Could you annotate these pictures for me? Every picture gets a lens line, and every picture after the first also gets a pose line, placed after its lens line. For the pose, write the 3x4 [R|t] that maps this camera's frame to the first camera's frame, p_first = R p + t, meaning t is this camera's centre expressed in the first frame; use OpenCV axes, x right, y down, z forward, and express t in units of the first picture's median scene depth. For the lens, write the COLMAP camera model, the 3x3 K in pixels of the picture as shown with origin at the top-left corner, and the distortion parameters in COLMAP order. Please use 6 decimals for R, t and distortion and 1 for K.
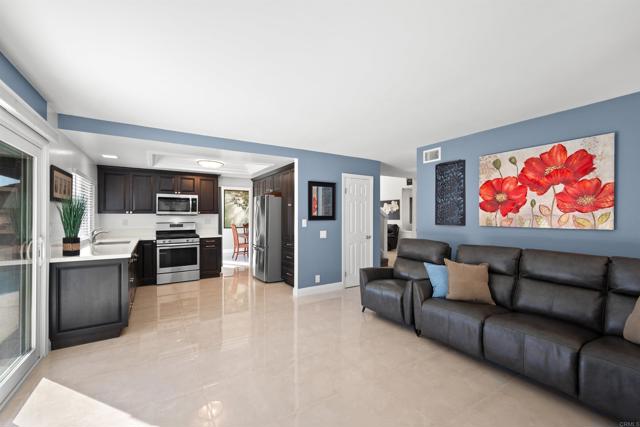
lens RADIAL K [[270.7, 0, 316.4], [0, 270.7, 214.9], [0, 0, 1]] dist [0.002670, -0.000223]
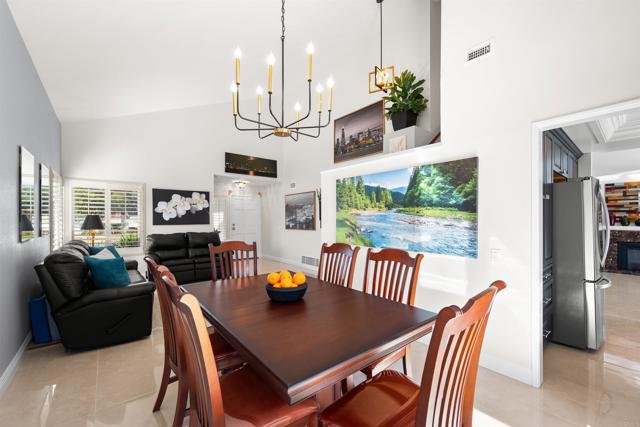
lens RADIAL K [[255.9, 0, 325.2], [0, 255.9, 220.3], [0, 0, 1]] dist [0.000638, -0.000484]
pose [[-0.145197, -0.008624, 0.989365, -0.620135], [-0.005205, 0.999955, 0.007952, 0.005685], [-0.989389, -0.003995, -0.145235, 1.613906]]
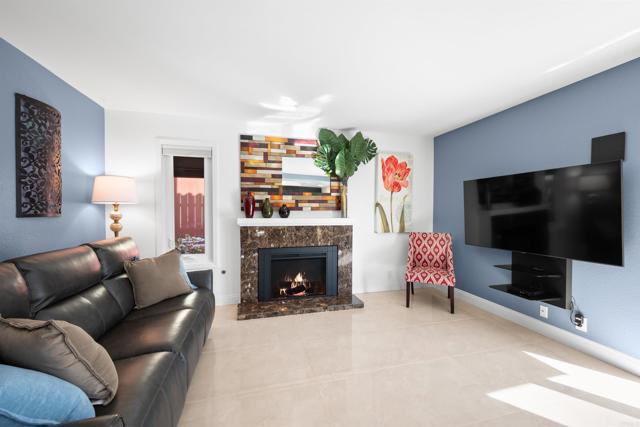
lens RADIAL K [[255.9, 0, 322.4], [0, 255.9, 214.1], [0, 0, 1]] dist [0.000638, -0.000484]
pose [[-0.962003, -0.008452, 0.272909, 0.041890], [-0.004190, 0.999860, 0.016192, 0.014253], [-0.273008, 0.014434, -0.961903, 0.645220]]
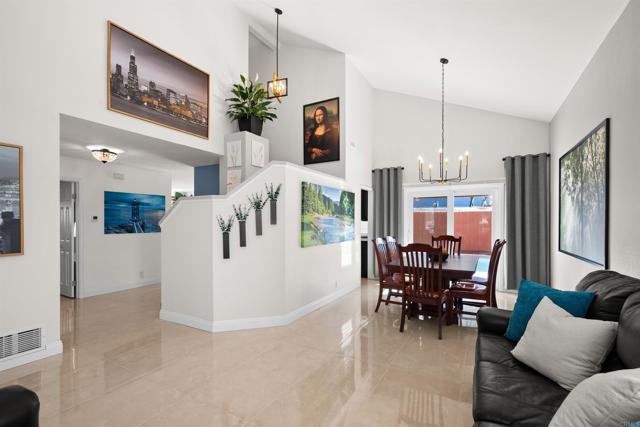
lens RADIAL K [[287.9, 0, 319.3], [0, 287.9, 220.3], [0, 0, 1]] dist [-0.001340, -0.000260]
pose [[-0.883149, -0.002014, -0.469088, 0.352859], [0.001681, 0.999971, -0.007459, 0.007584], [0.469090, -0.007376, -0.883120, 2.150962]]
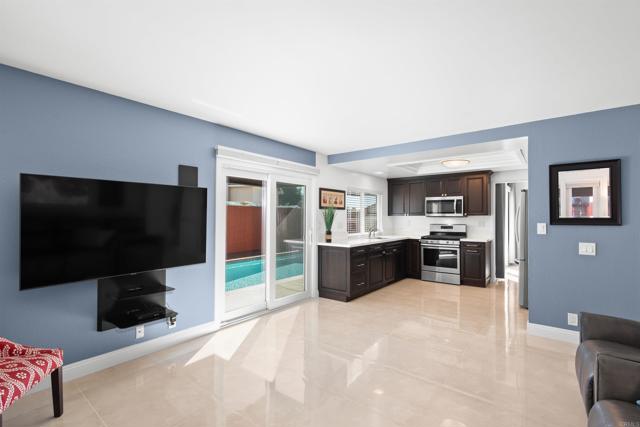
lens RADIAL K [[287.9, 0, 318.1], [0, 287.9, 216.1], [0, 0, 1]] dist [-0.001340, -0.000260]
pose [[0.337423, -0.004505, -0.941342, 0.361971], [0.002346, 0.999989, -0.003945, 0.000418], [0.941350, -0.000877, 0.337430, 0.194382]]
